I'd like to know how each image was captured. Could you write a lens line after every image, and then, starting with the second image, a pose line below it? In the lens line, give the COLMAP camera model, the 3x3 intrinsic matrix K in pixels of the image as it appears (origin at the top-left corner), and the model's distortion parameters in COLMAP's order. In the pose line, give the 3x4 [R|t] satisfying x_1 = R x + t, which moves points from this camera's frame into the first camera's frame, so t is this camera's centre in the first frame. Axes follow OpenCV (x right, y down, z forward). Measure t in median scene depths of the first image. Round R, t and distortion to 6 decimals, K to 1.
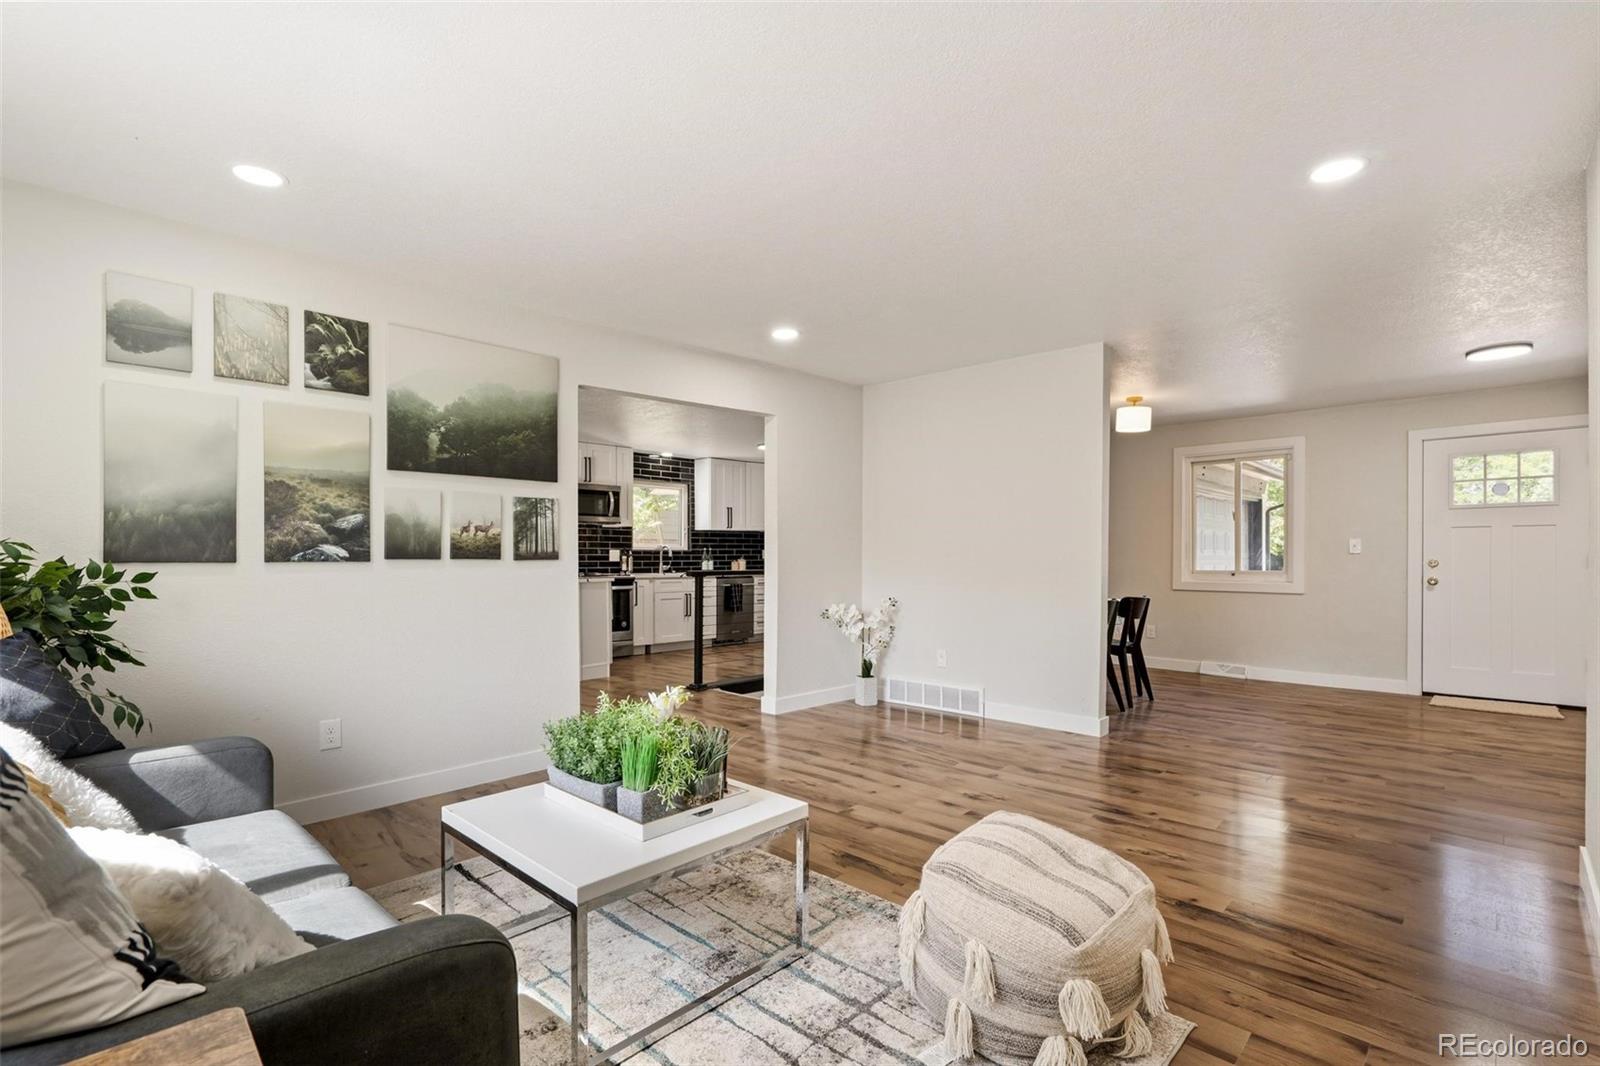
lens RADIAL K [[729.4, 0, 808.4], [0, 729.4, 565.3], [0, 0, 1]] dist [-0.005519, 0.001115]
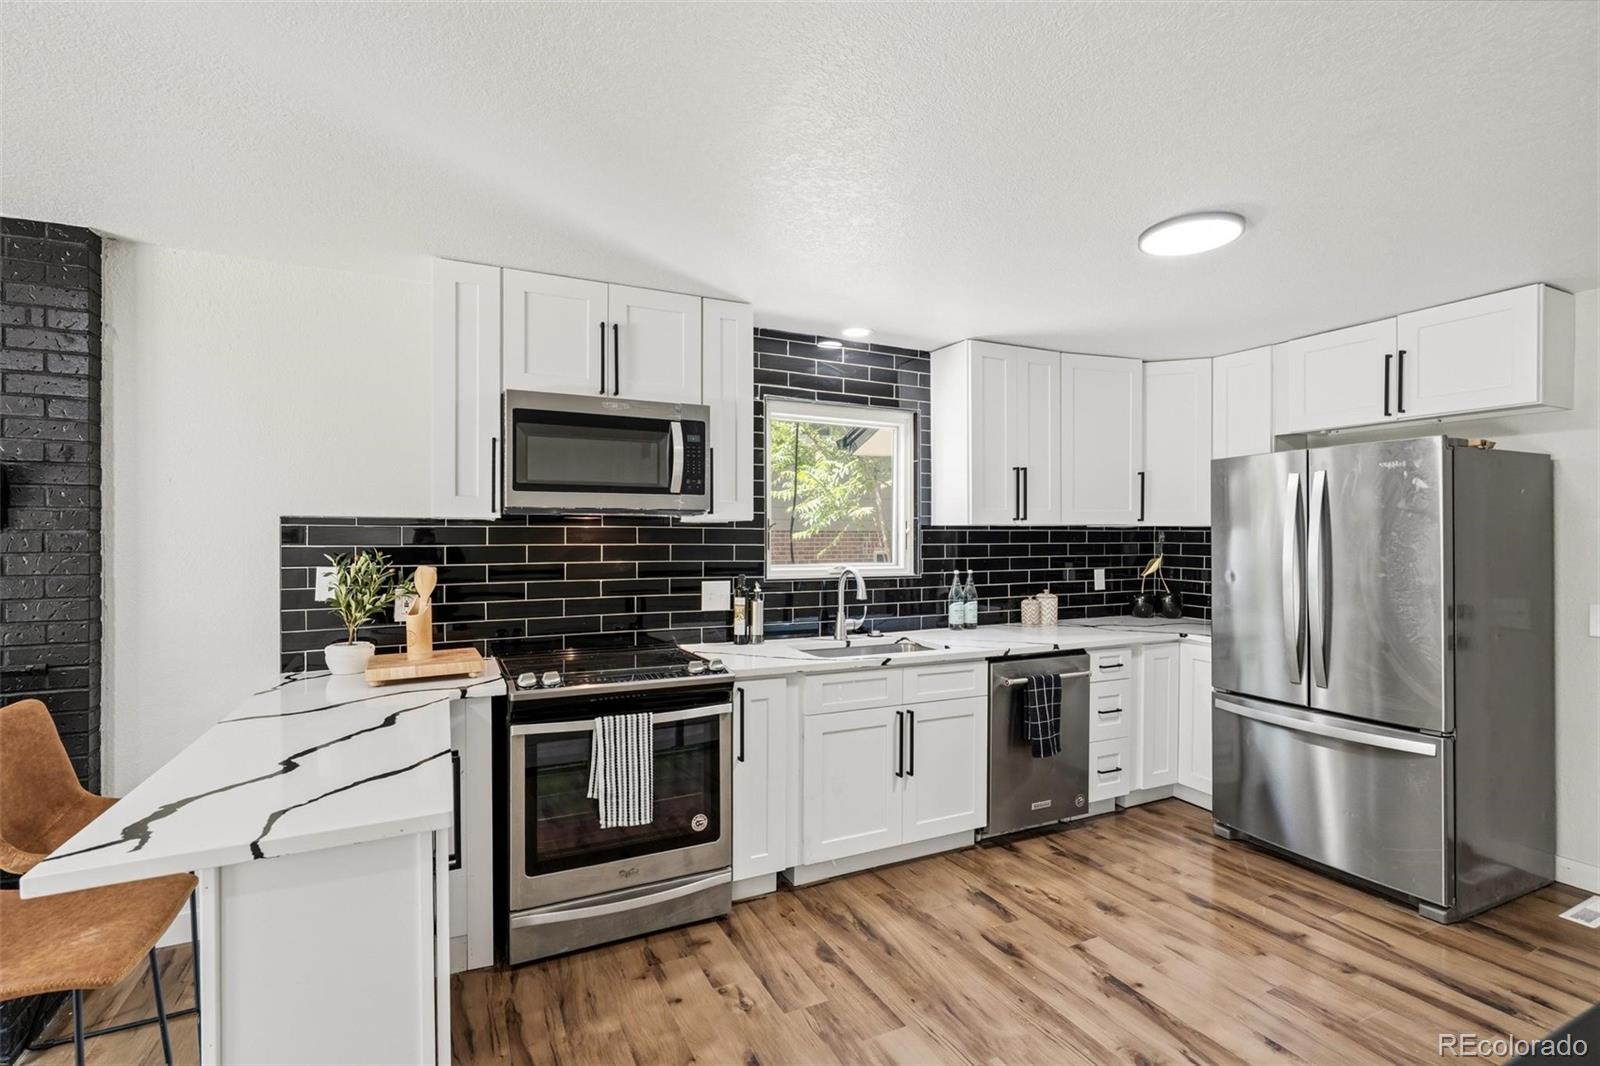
lens RADIAL K [[729.4, 0, 811.5], [0, 729.4, 535.7], [0, 0, 1]] dist [-0.005519, 0.001115]
pose [[0.940643, 0.001004, -0.339396, -0.088900], [-0.006415, 0.999870, -0.014824, -0.039786], [0.339337, 0.016121, 0.940527, 0.658357]]
